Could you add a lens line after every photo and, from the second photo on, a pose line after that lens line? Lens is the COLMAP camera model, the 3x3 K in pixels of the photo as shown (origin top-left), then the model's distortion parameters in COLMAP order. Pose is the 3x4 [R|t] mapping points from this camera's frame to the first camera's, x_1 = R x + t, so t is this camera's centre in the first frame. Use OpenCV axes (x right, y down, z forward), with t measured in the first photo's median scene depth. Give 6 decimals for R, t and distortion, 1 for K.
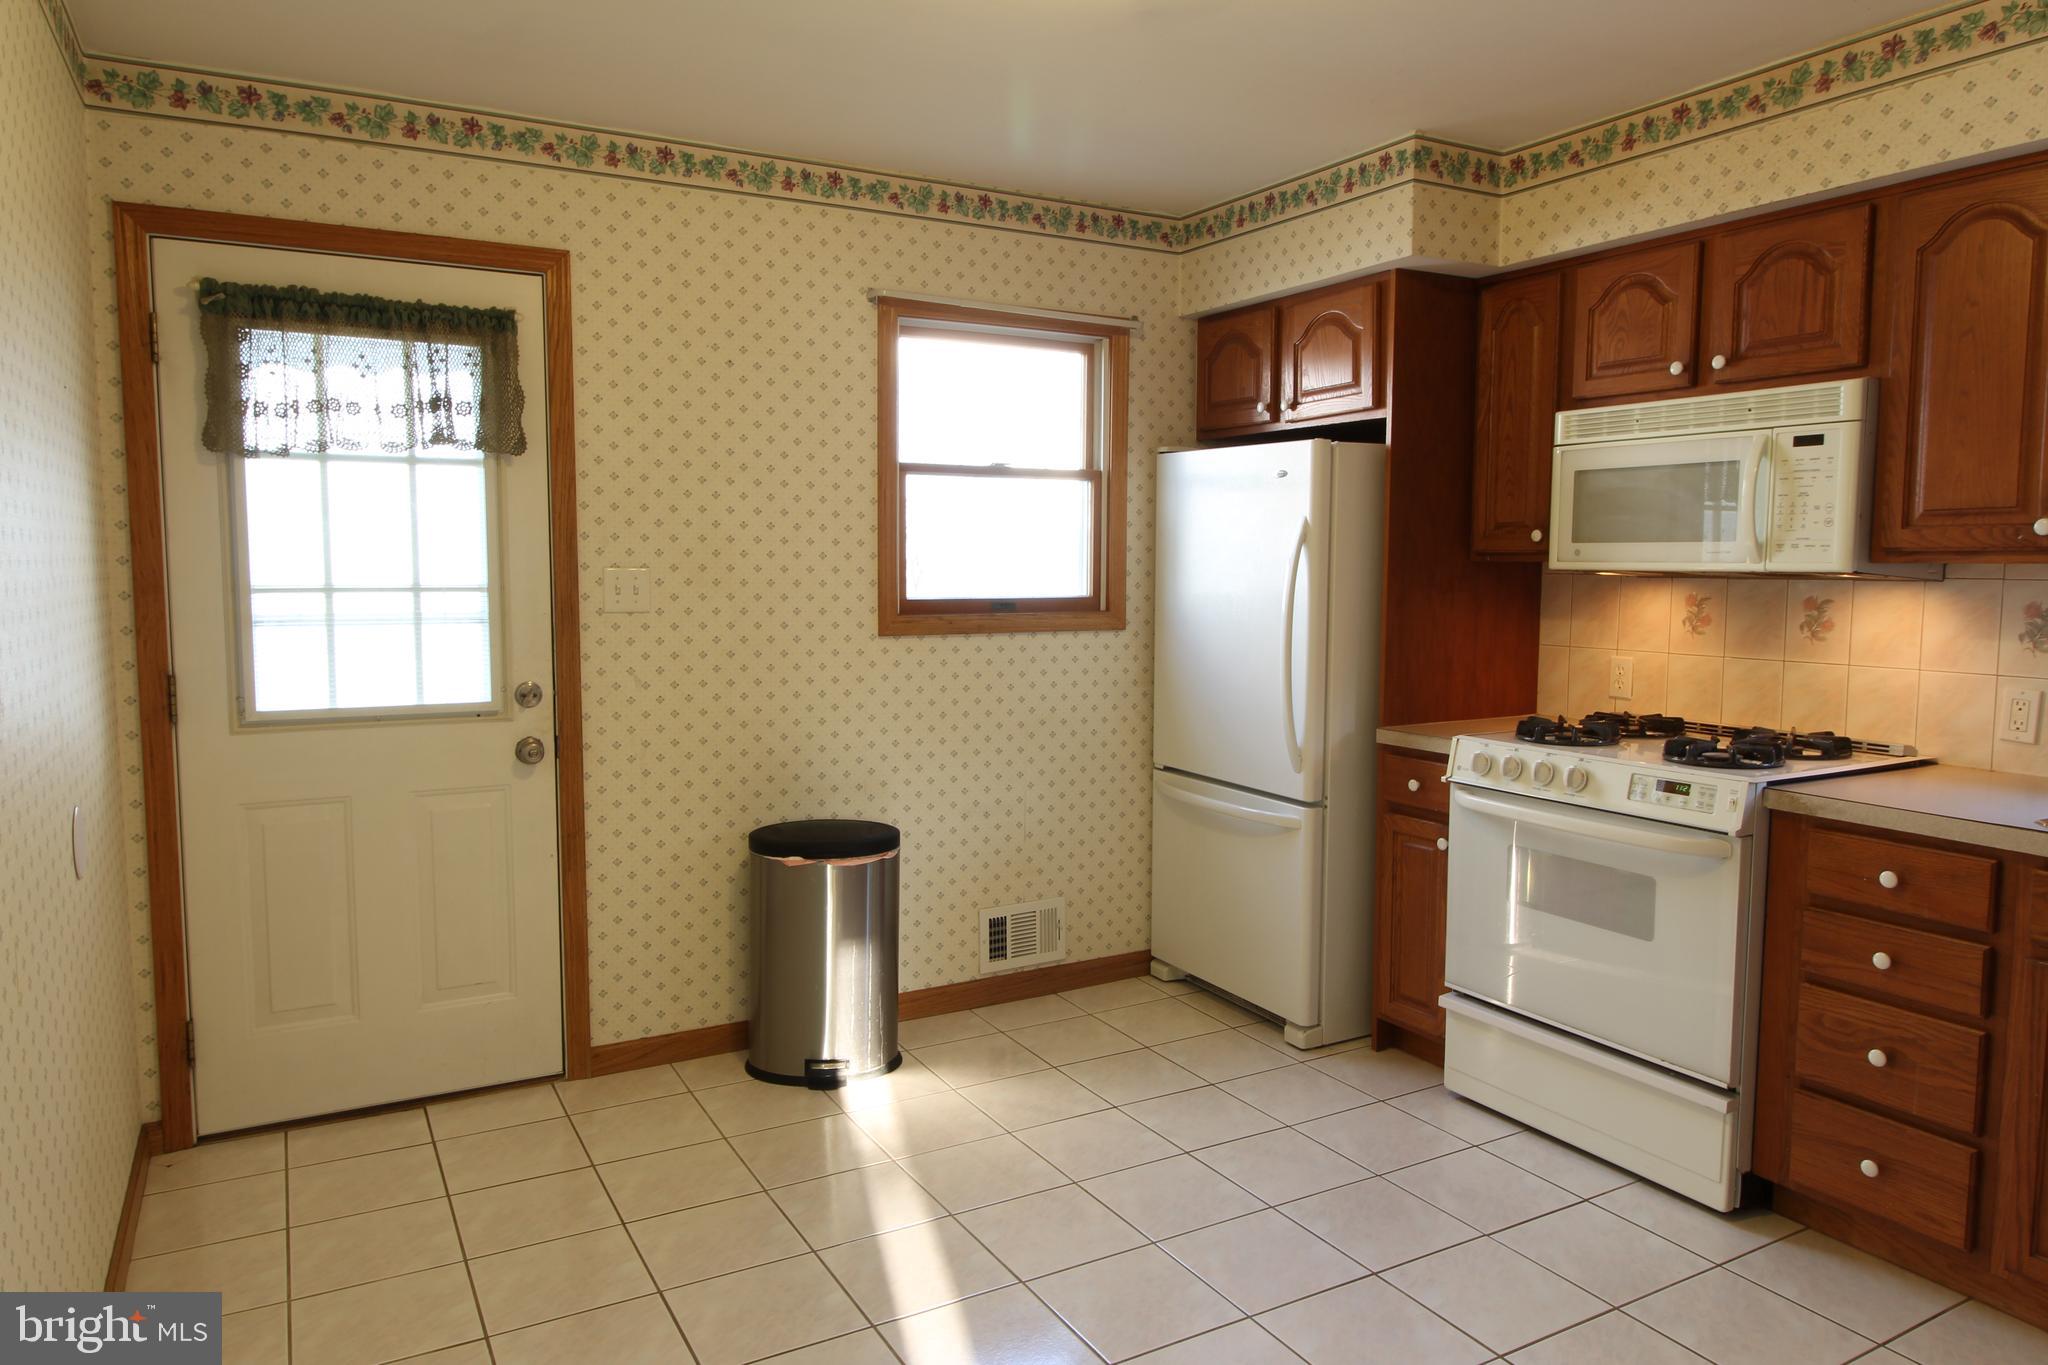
lens RADIAL K [[1338.5, 0, 1027.3], [0, 1338.5, 679.6], [0, 0, 1]] dist [0.004039, -0.004040]
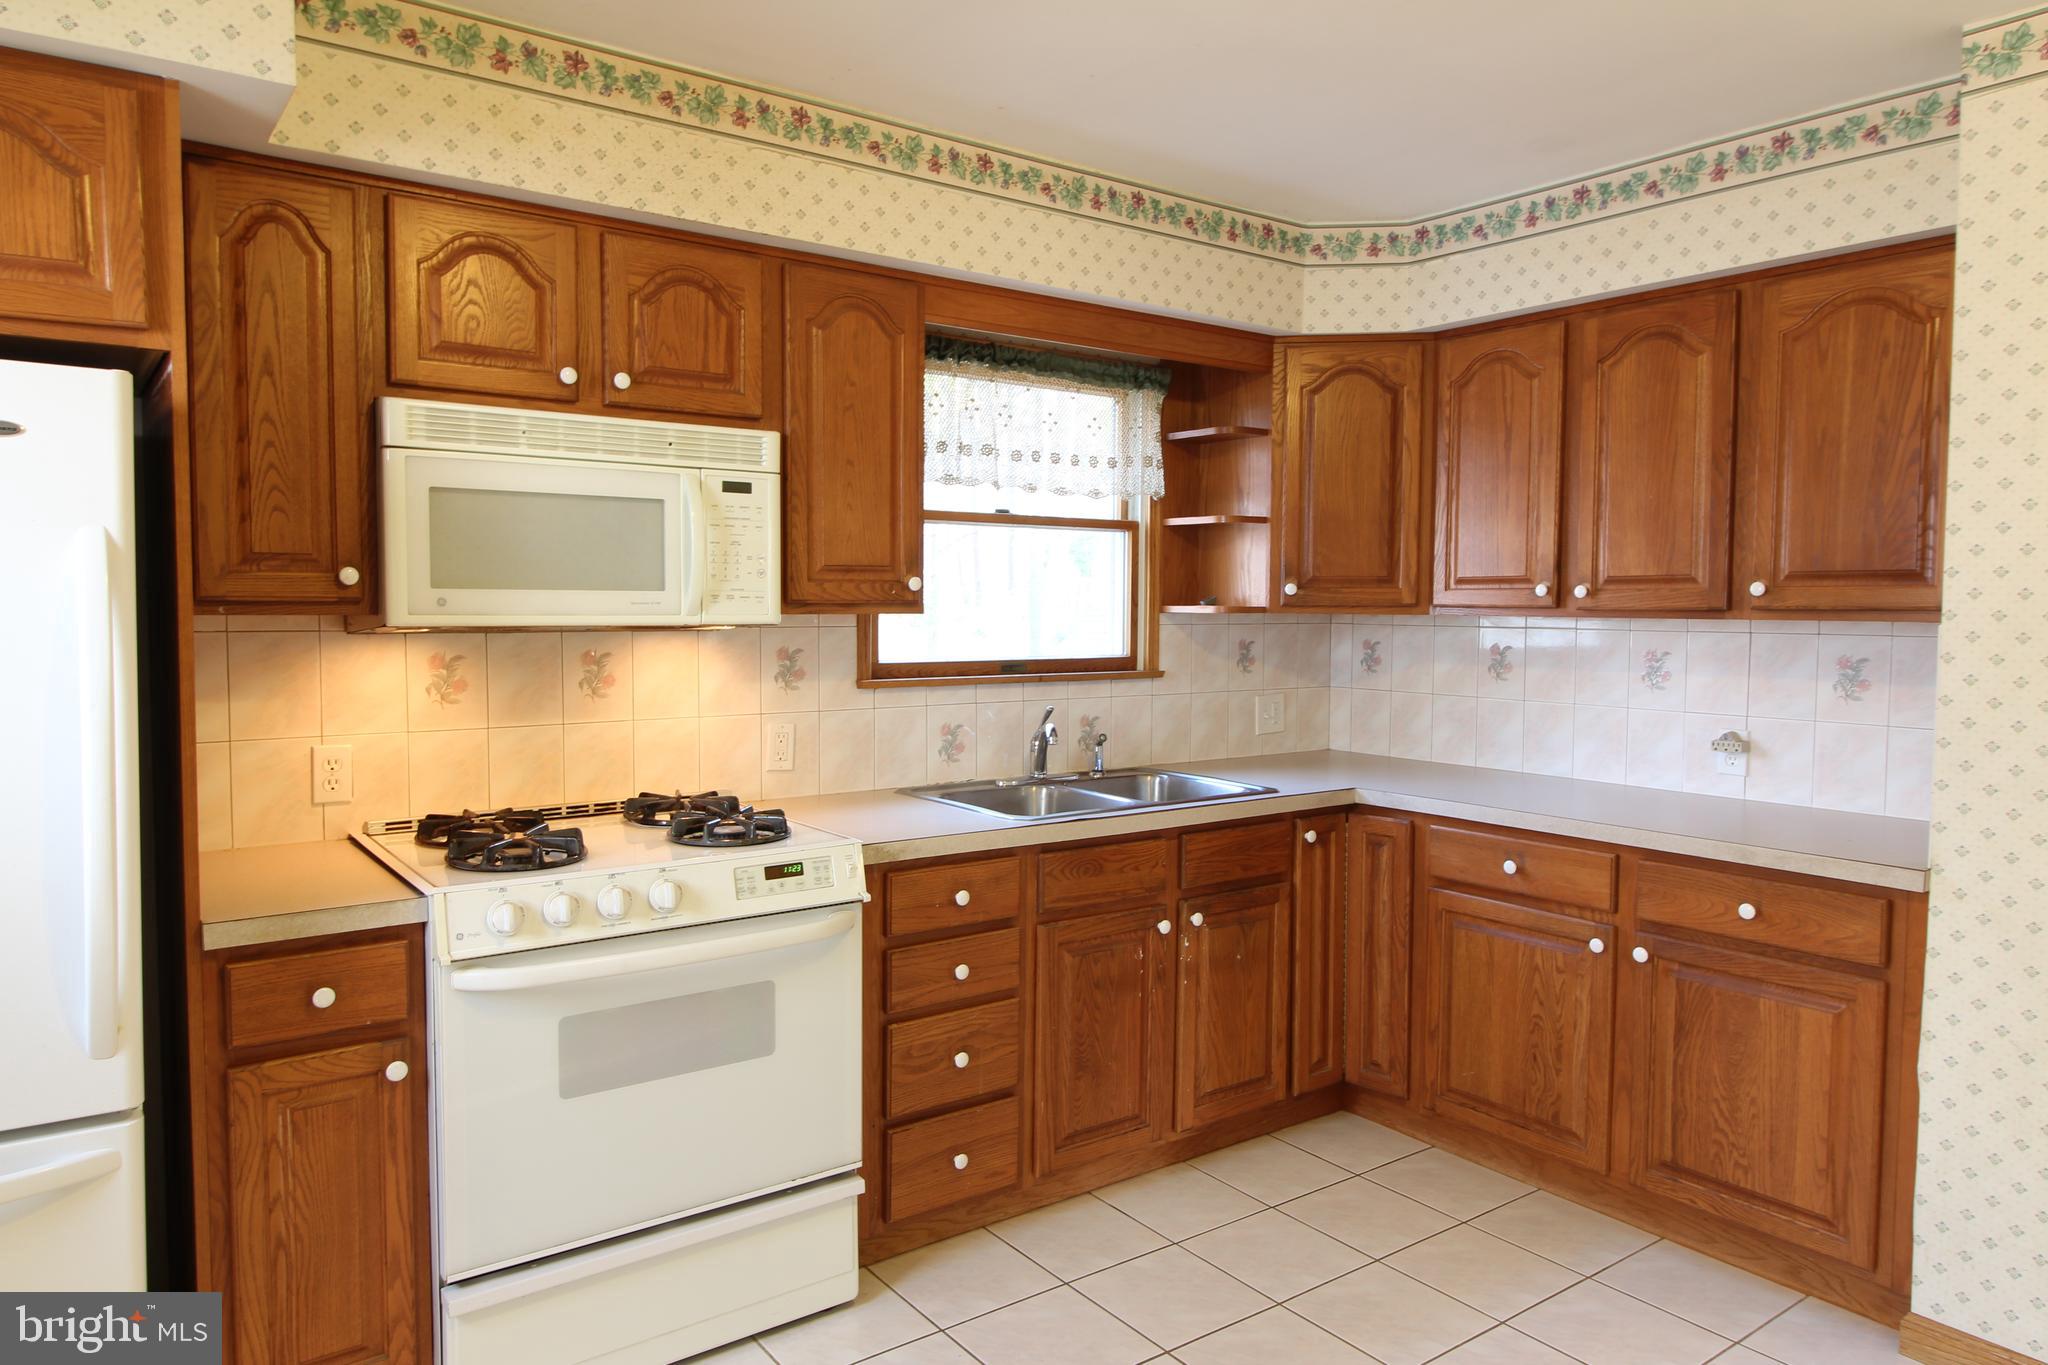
lens RADIAL K [[1338.5, 0, 1027.2], [0, 1338.5, 677.8], [0, 0, 1]] dist [0.004039, -0.004040]
pose [[-0.128896, -0.060087, 0.989836, -0.394232], [0.082308, 0.994070, 0.071063, -0.093271], [-0.988236, 0.090631, -0.123186, 0.917423]]
